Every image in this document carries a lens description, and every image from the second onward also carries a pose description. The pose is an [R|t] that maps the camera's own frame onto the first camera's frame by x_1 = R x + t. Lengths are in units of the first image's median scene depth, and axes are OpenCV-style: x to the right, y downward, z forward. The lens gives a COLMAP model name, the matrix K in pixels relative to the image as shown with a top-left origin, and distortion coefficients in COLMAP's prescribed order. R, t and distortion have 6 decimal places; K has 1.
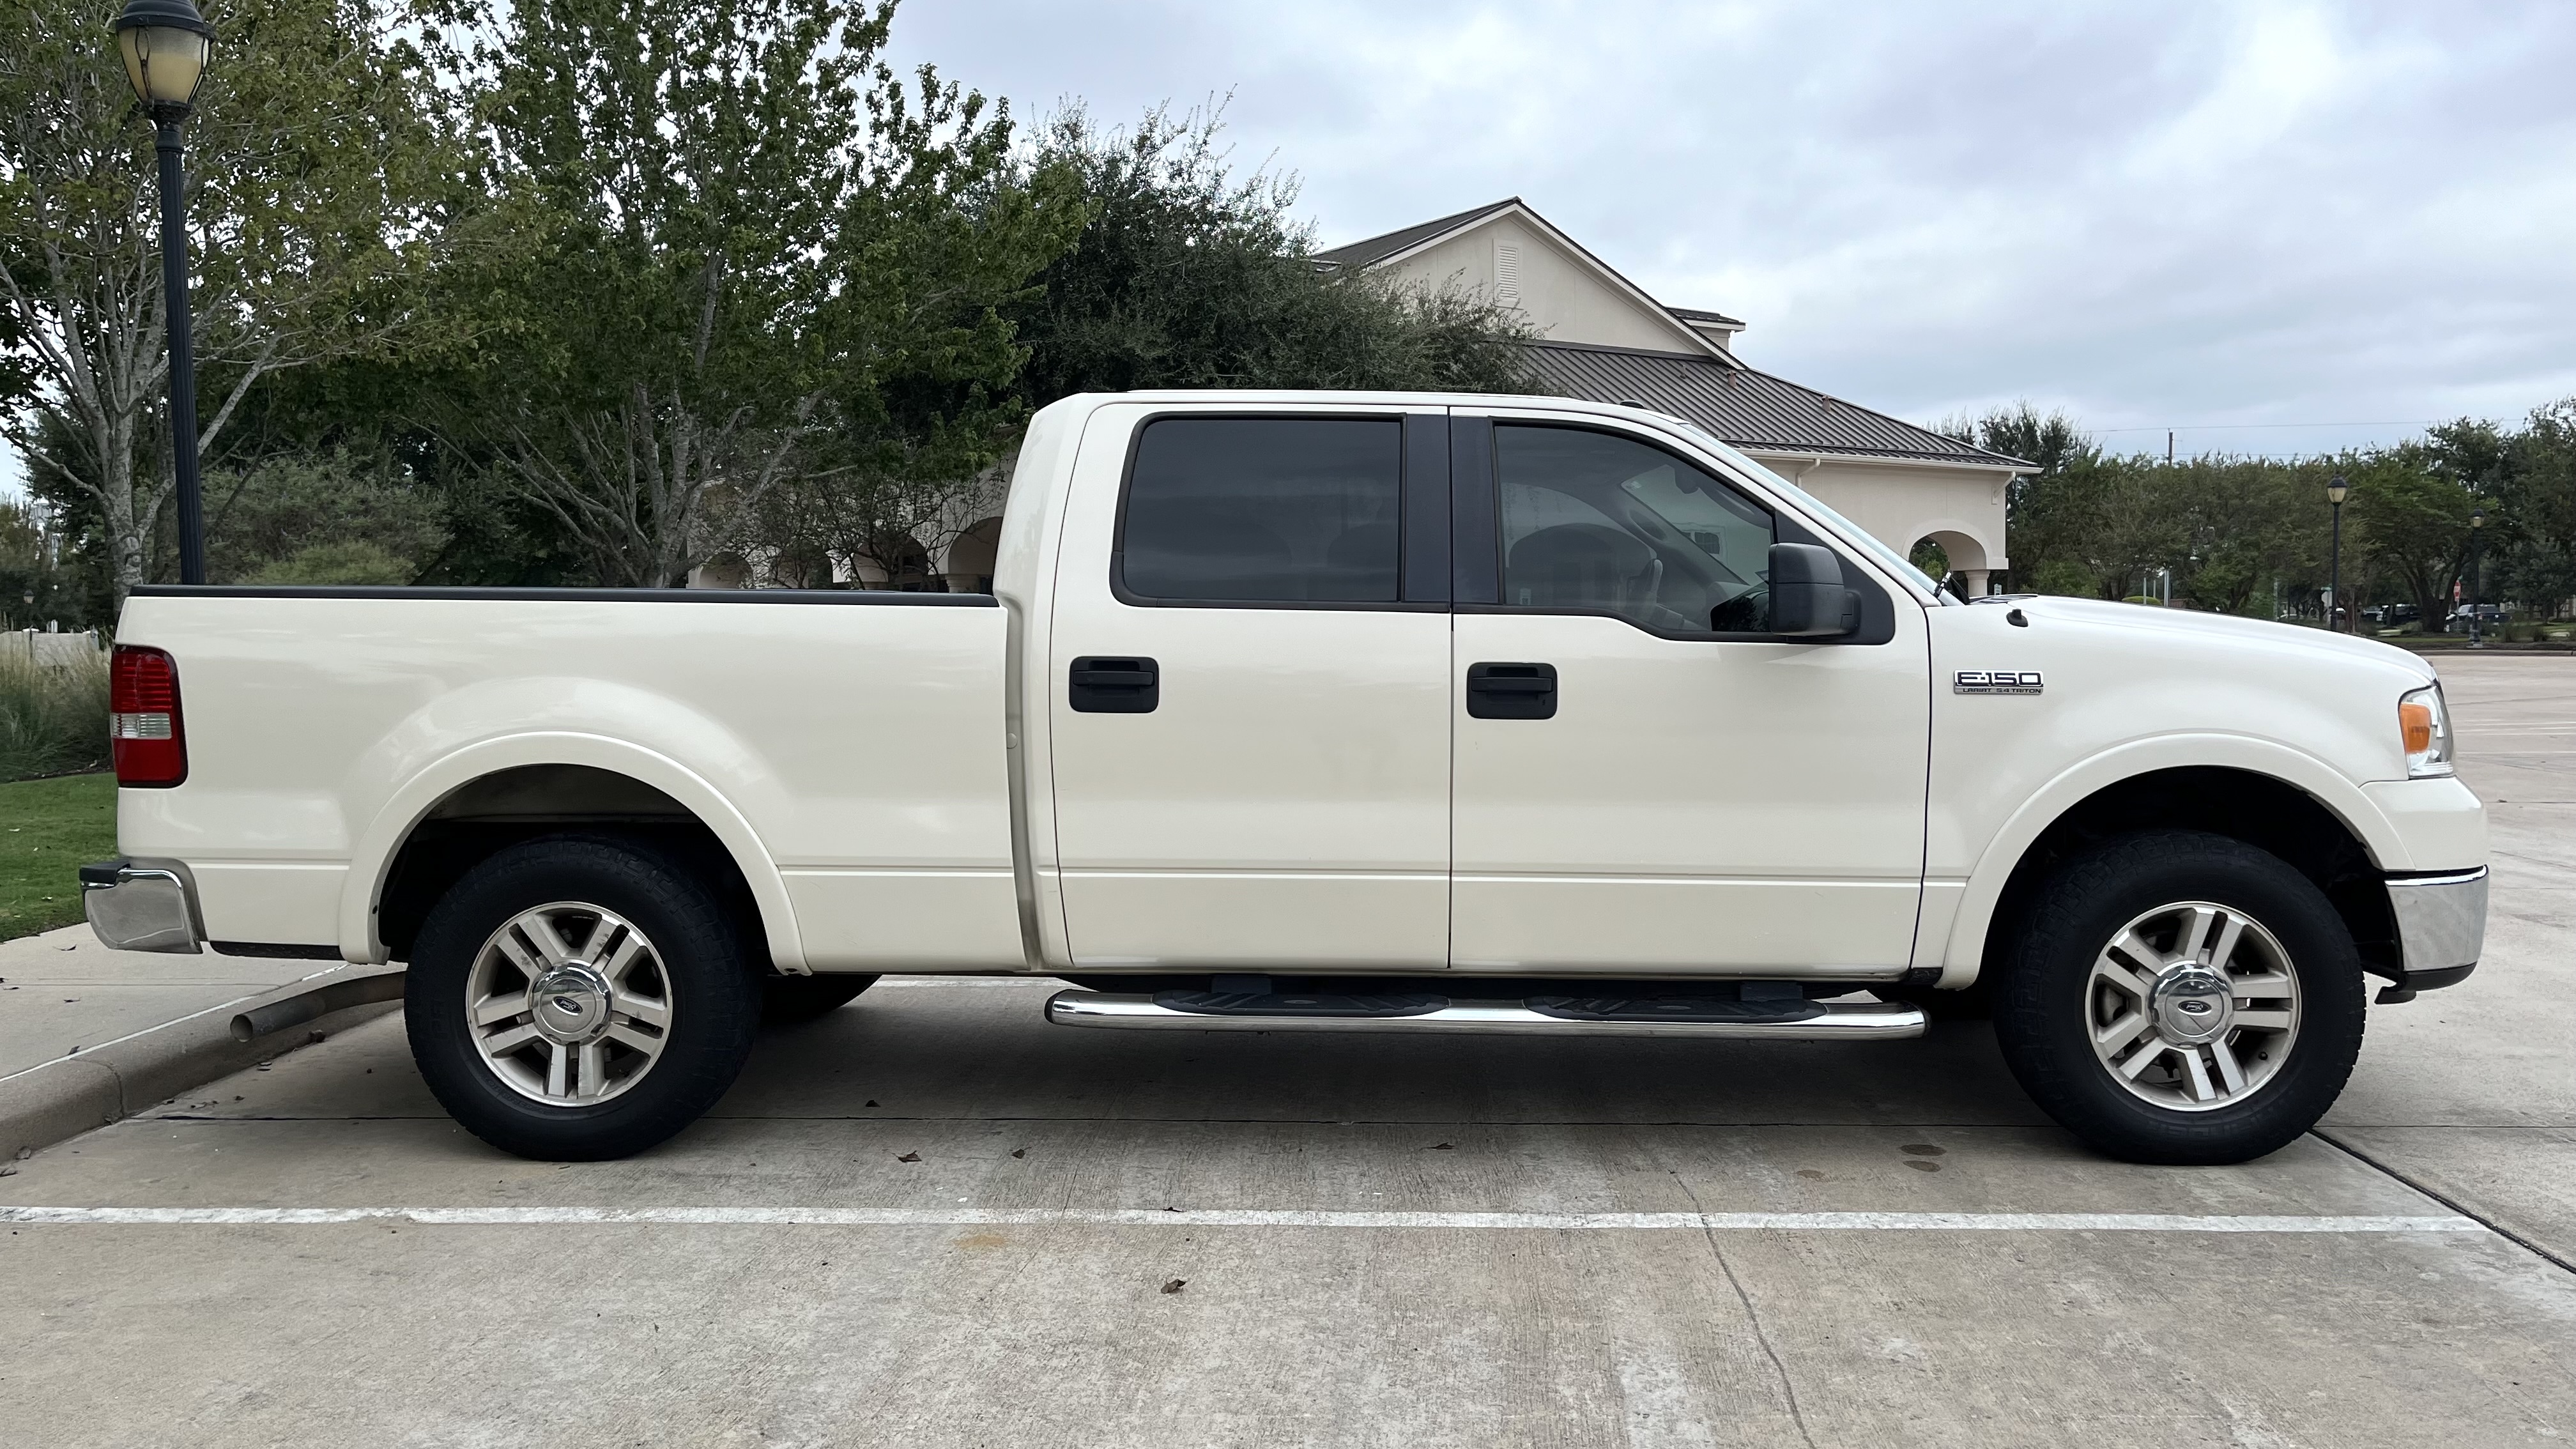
lens RADIAL K [[1973.1, 0, 1314.1], [0, 1973.1, 729.3], [0, 0, 1]] dist [0.047276, -0.052019]
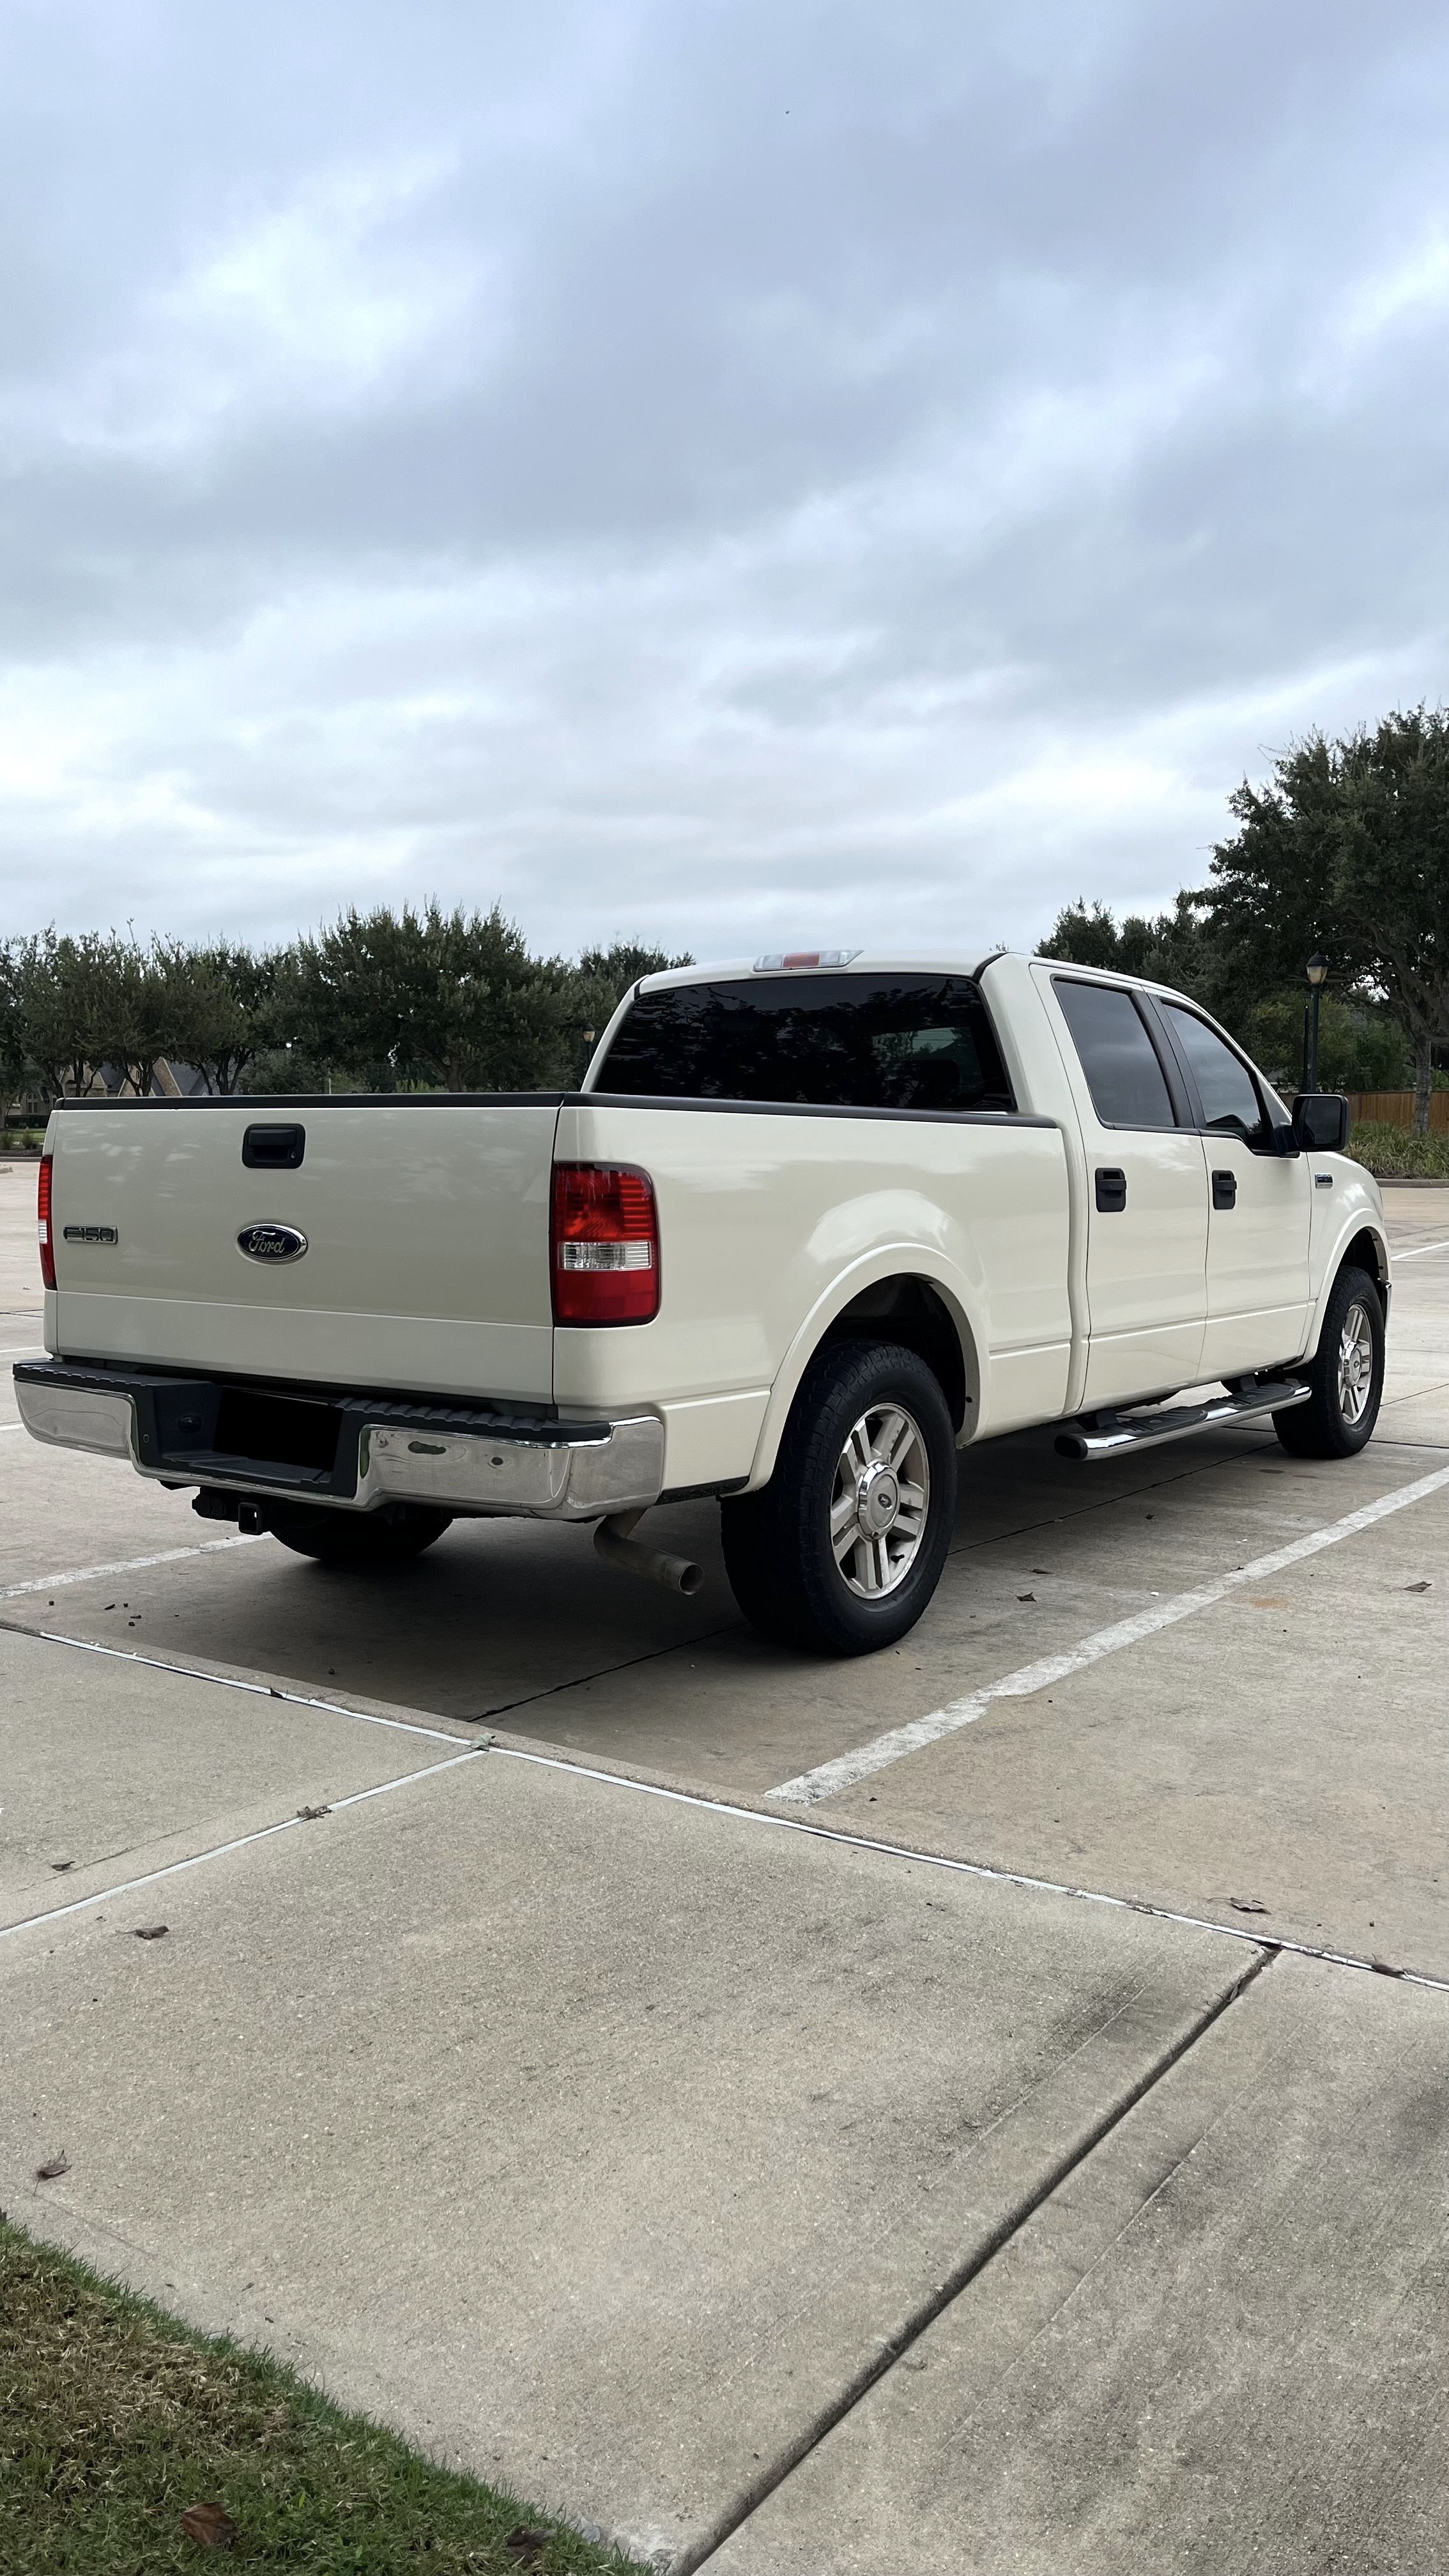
lens RADIAL K [[1973.1, 0, 711.9], [0, 1973.1, 1275.9], [0, 0, 1]] dist [0.047276, -0.052019]
pose [[0.573413, -0.056947, 0.817285, -1.274393], [0.037760, 0.998358, 0.043071, -0.028339], [-0.818396, 0.006163, 0.574622, 0.471818]]
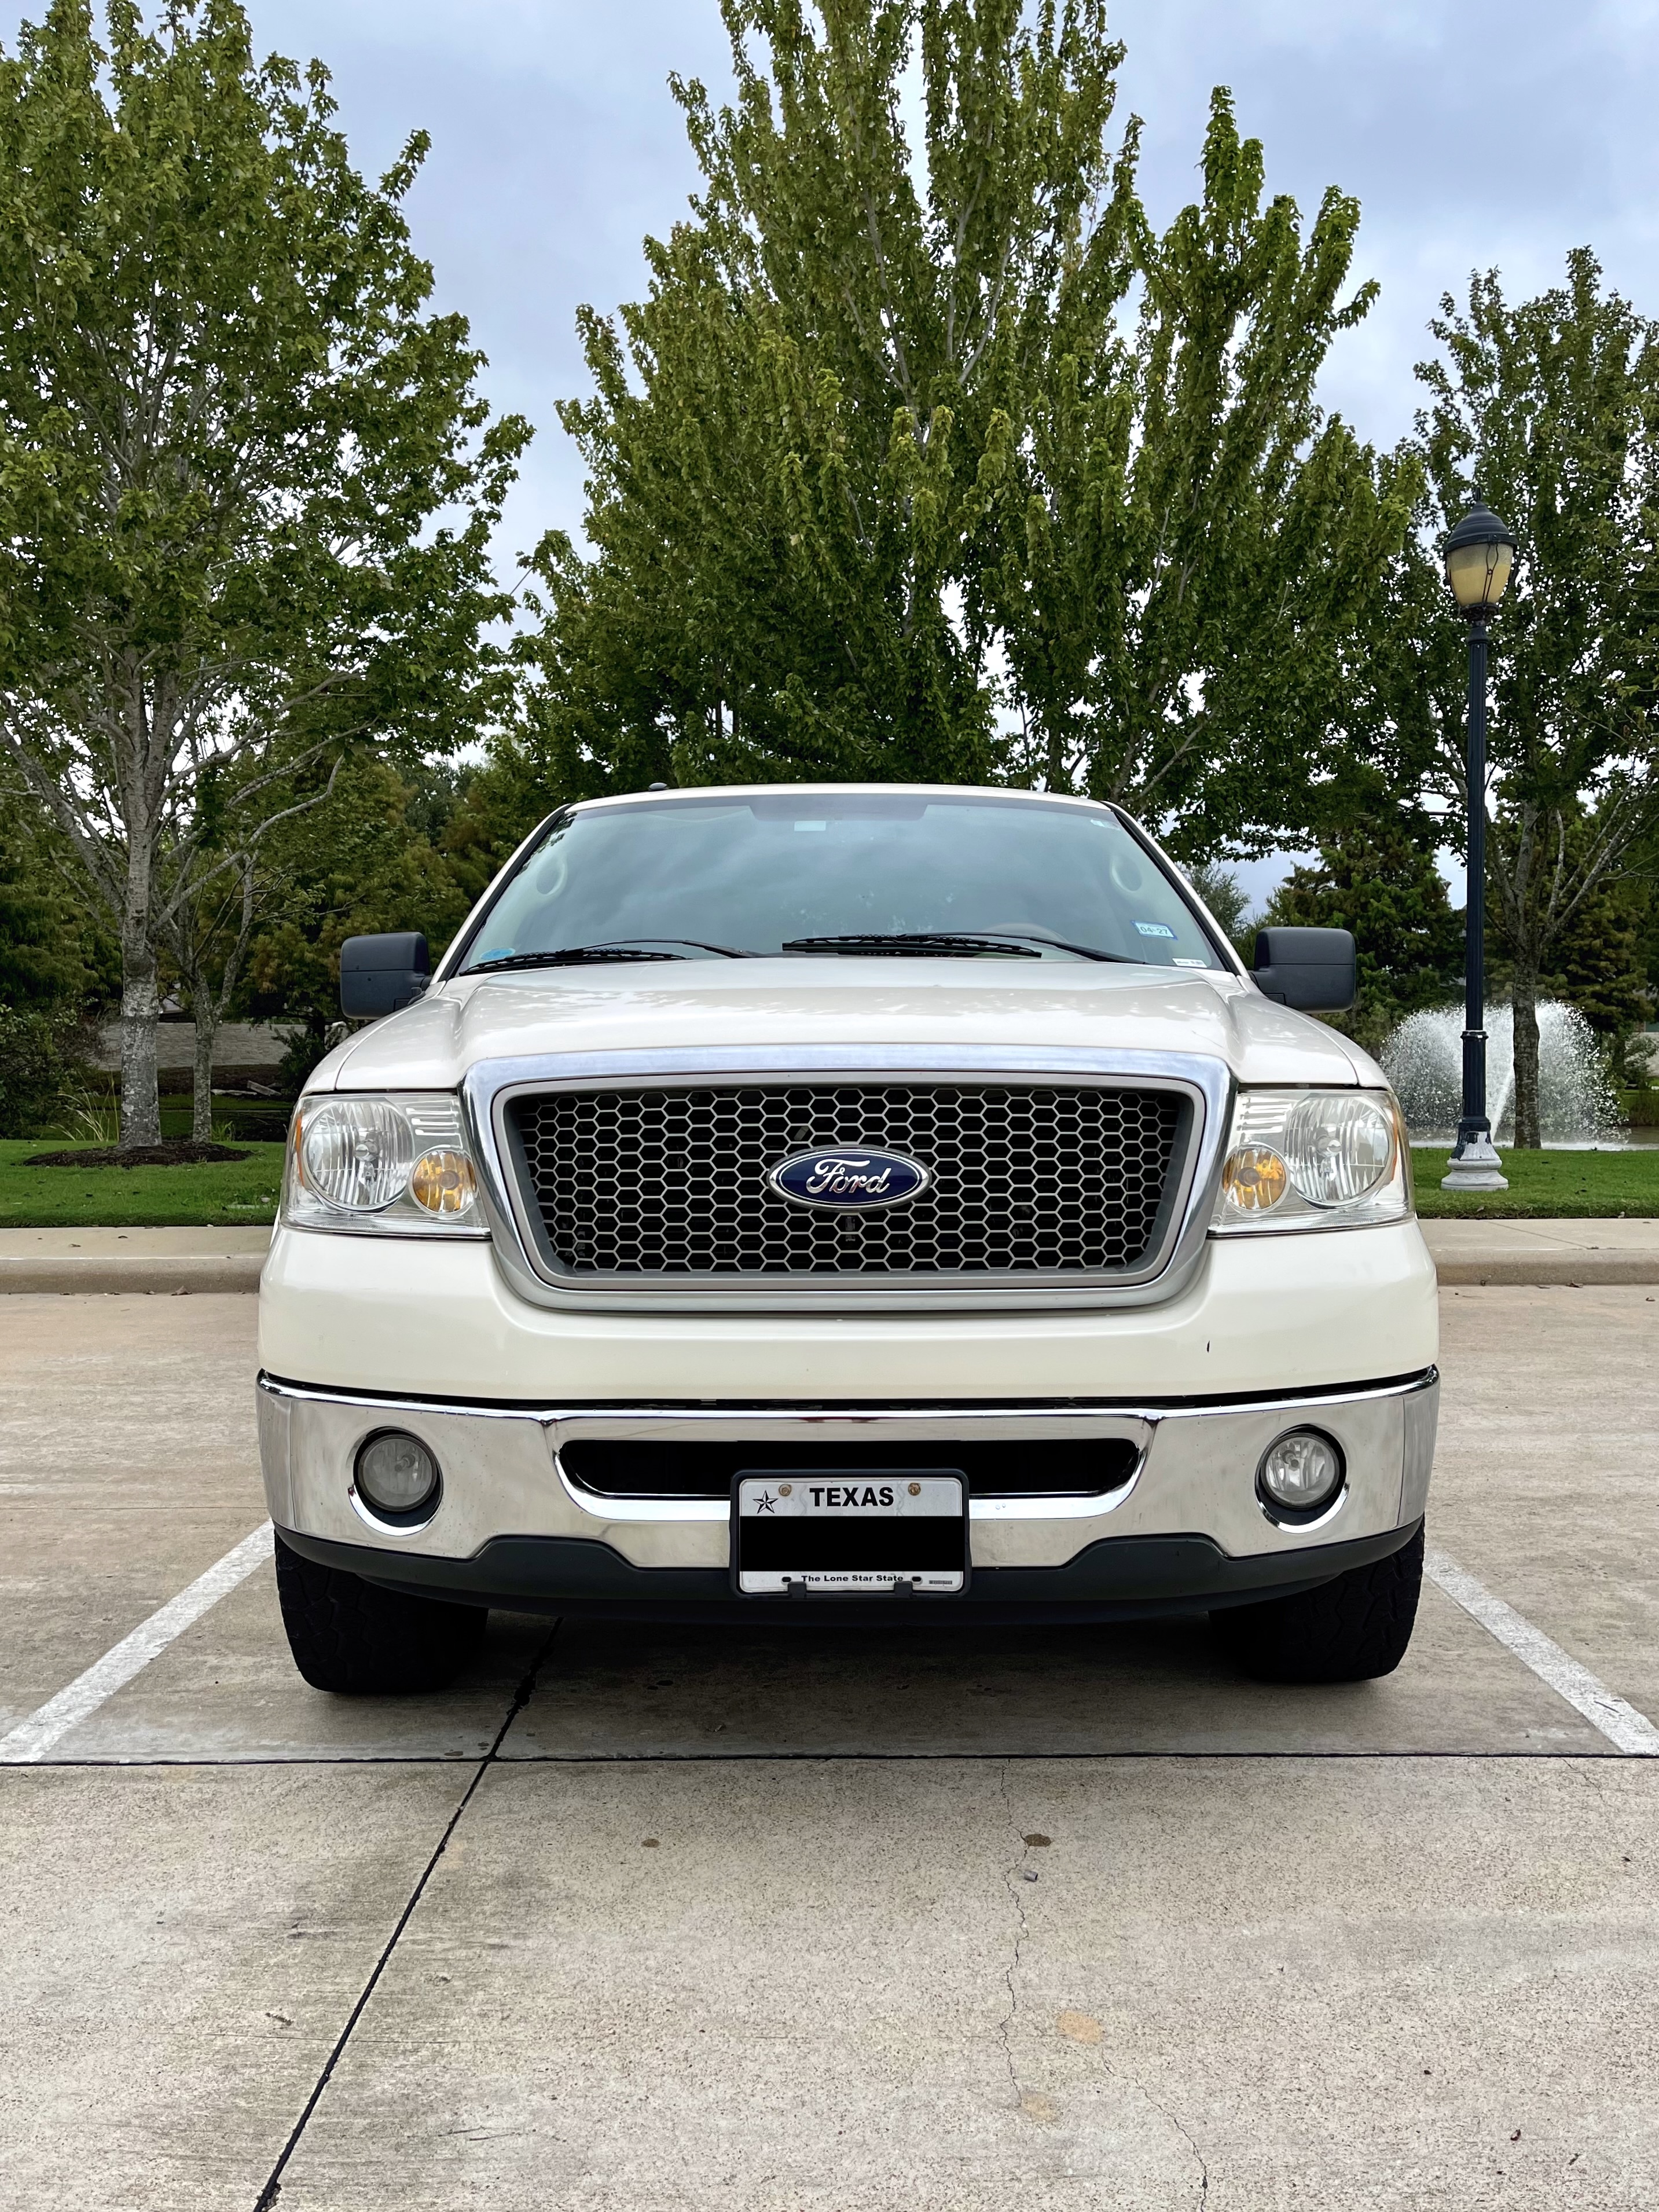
lens RADIAL K [[1784.6, 0, 820.0], [0, 1784.6, 1110.4], [0, 0, 1]] dist [0.040667, -0.021937]
pose [[0.011466, 0.039720, -0.999145, 1.235632], [-0.043286, 0.998294, 0.039190, -0.047966], [0.998997, 0.042800, 0.013166, 1.245515]]
